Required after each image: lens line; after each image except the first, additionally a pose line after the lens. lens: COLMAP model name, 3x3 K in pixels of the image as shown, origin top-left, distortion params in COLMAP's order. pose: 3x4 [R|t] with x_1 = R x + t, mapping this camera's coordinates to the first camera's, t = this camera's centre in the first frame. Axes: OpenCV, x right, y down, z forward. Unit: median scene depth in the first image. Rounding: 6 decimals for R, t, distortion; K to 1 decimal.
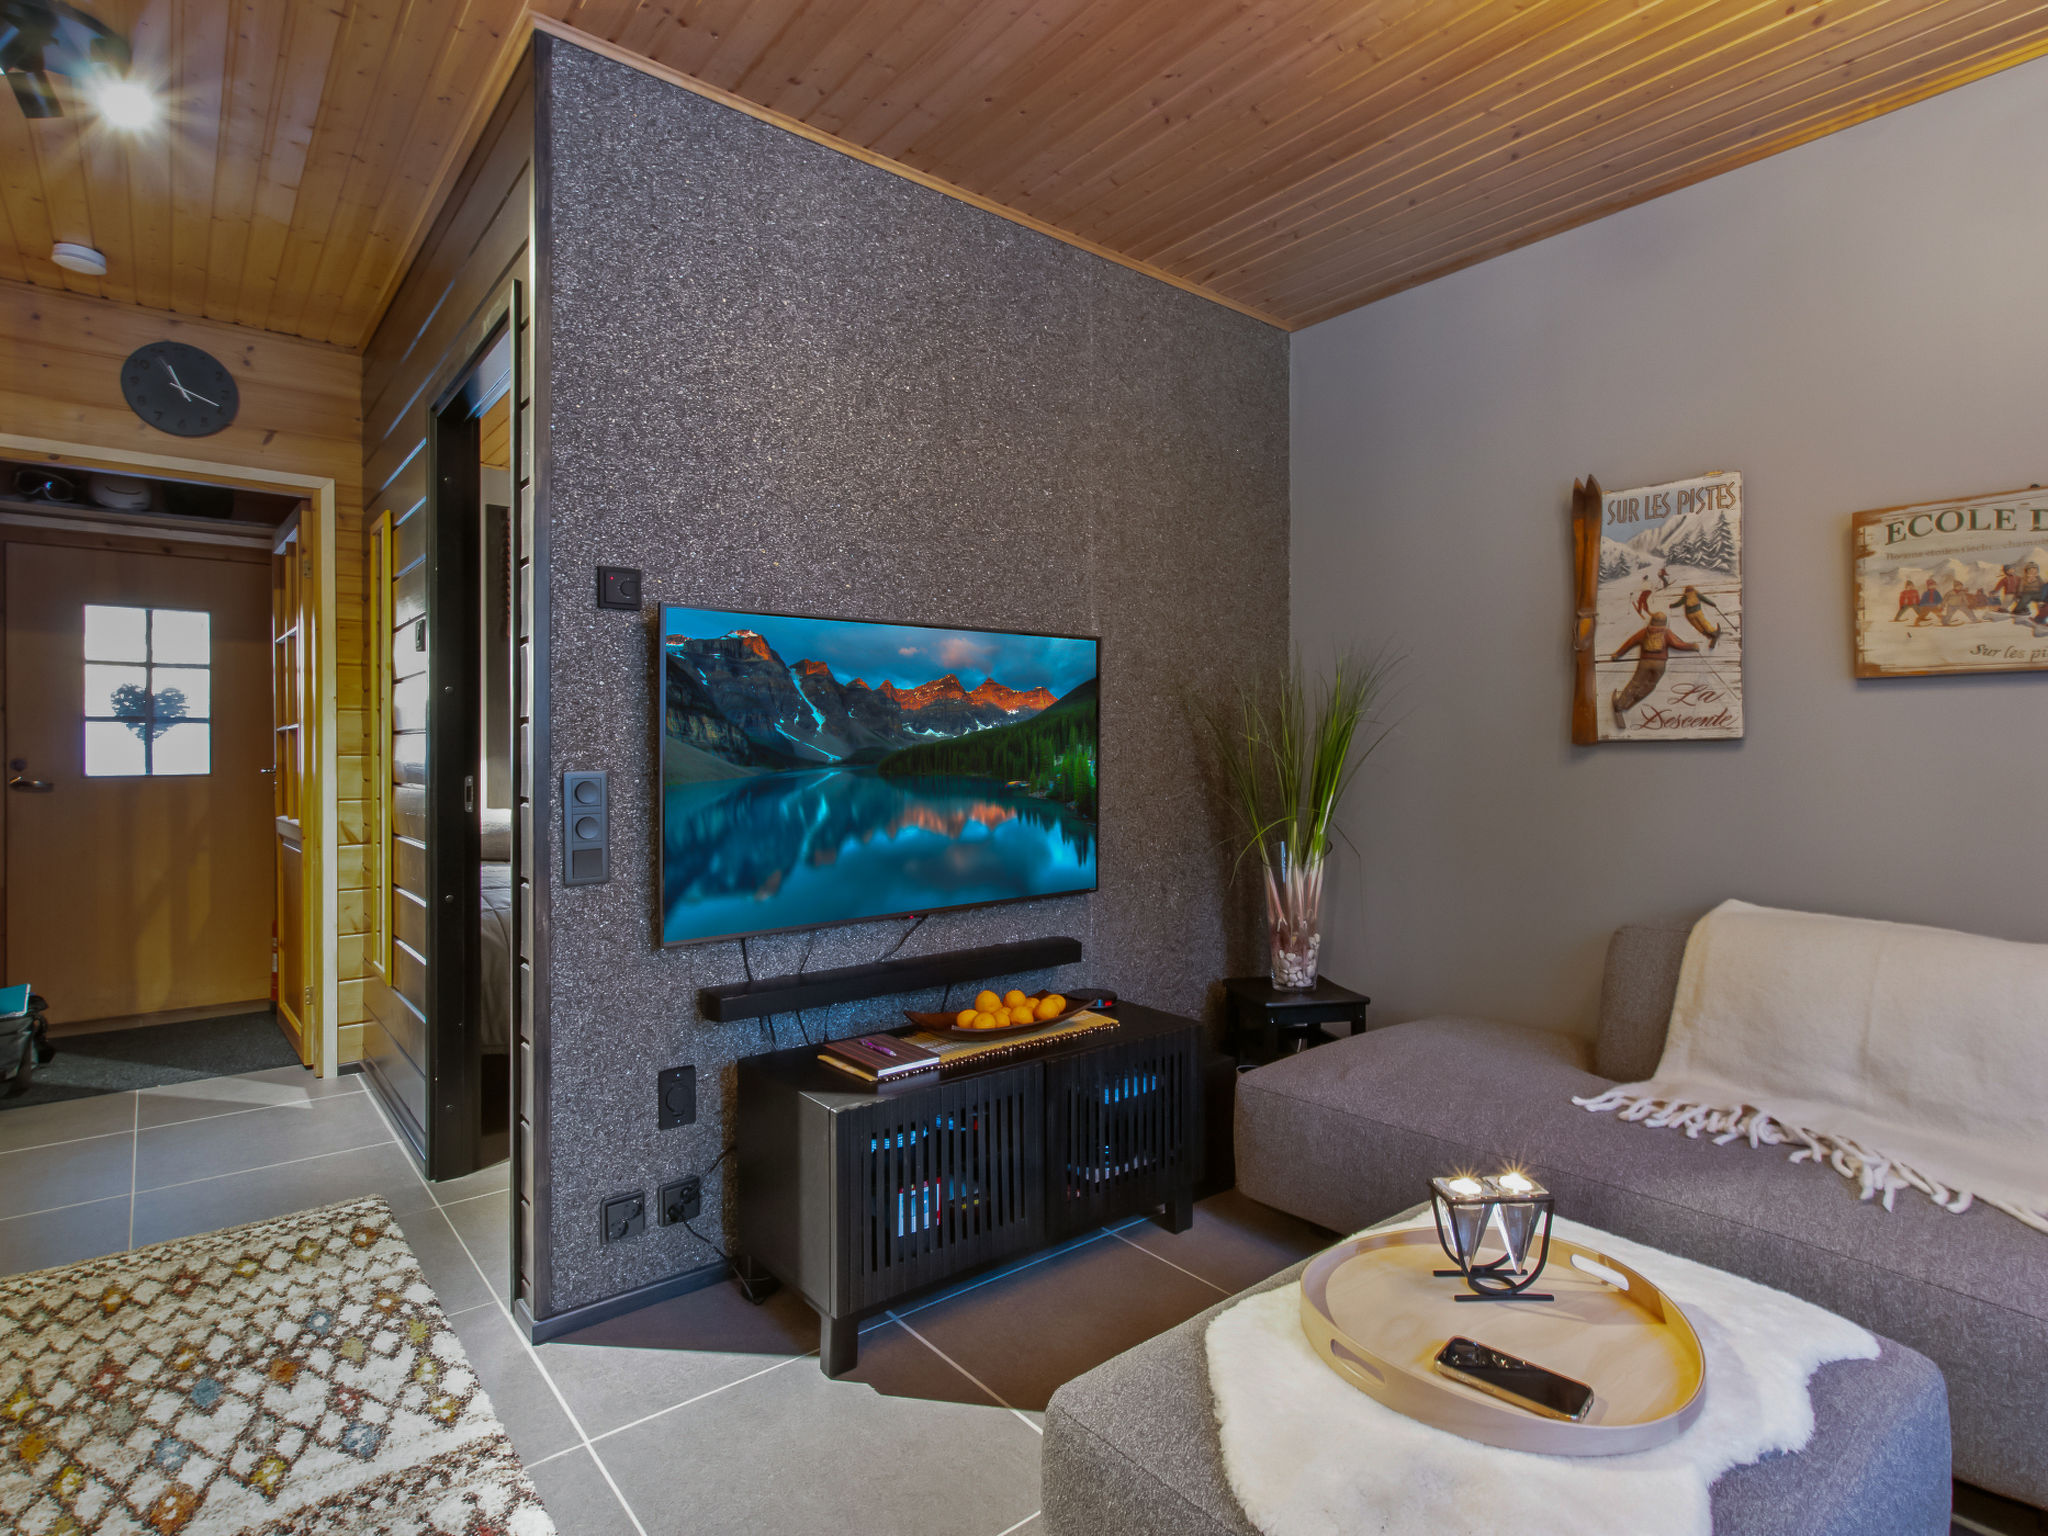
lens RADIAL K [[1096.2, 0, 1025.1], [0, 1096.2, 757.8], [0, 0, 1]] dist [0.000108, 0.000001]
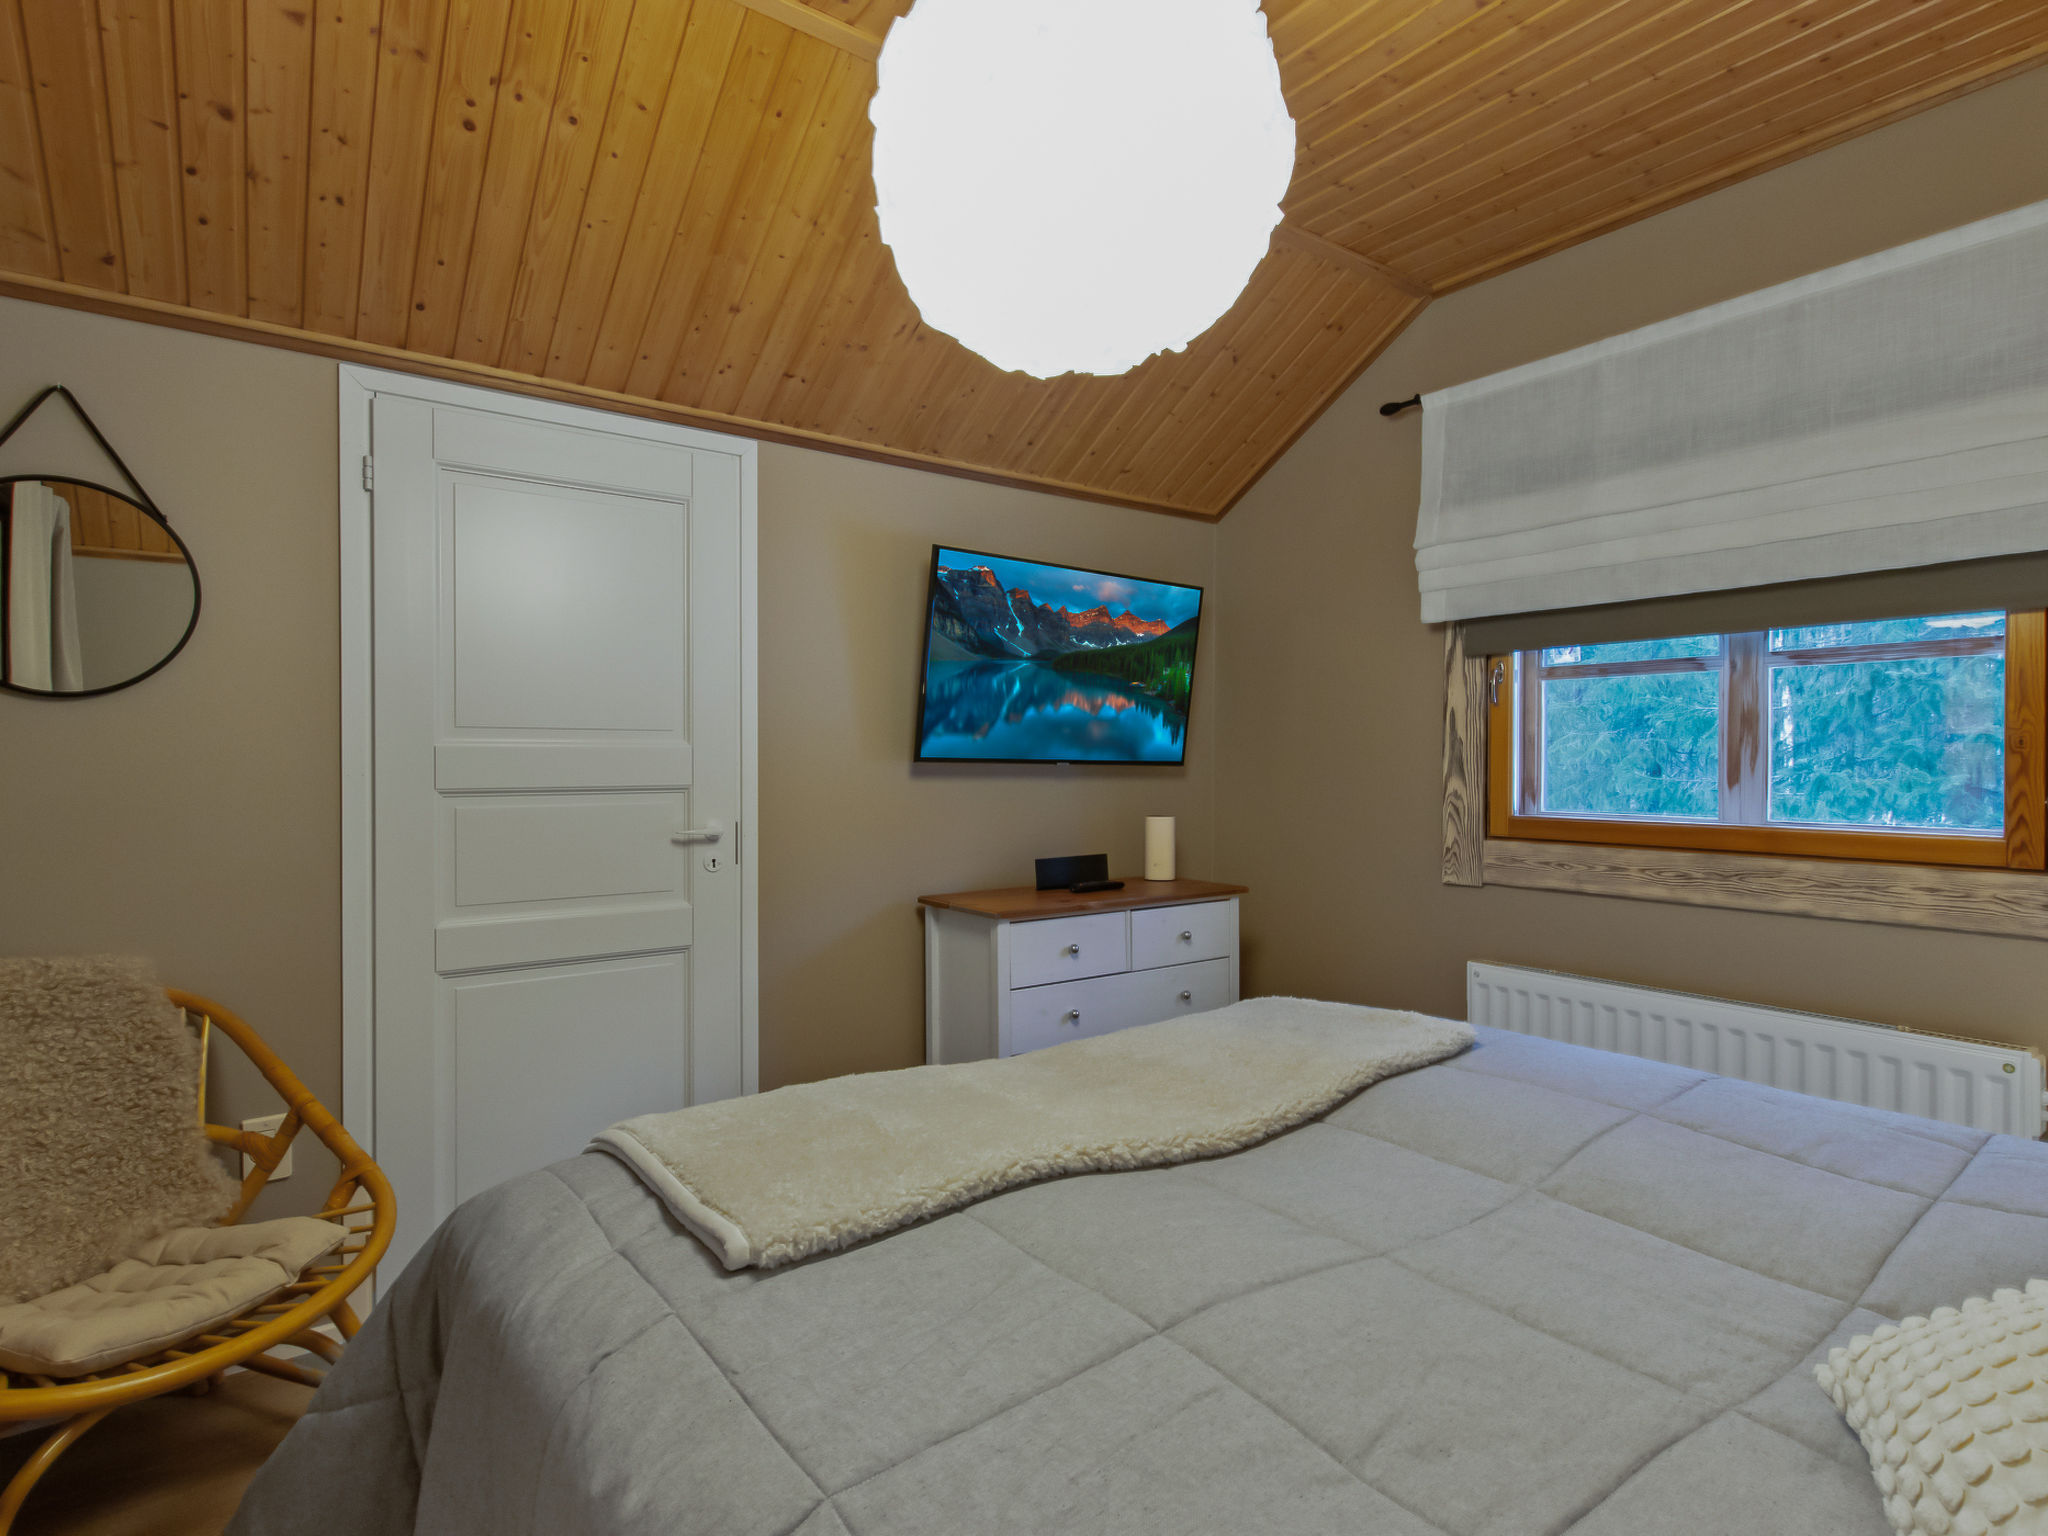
lens RADIAL K [[1096.2, 0, 1024.7], [0, 1096.2, 766.8], [0, 0, 1]] dist [0.000108, 0.000001]
pose [[0.993684, 0.107192, -0.033200, -0.106316], [-0.103679, 0.990175, 0.093833, 0.012344], [0.042932, -0.089798, 0.995034, -0.523300]]
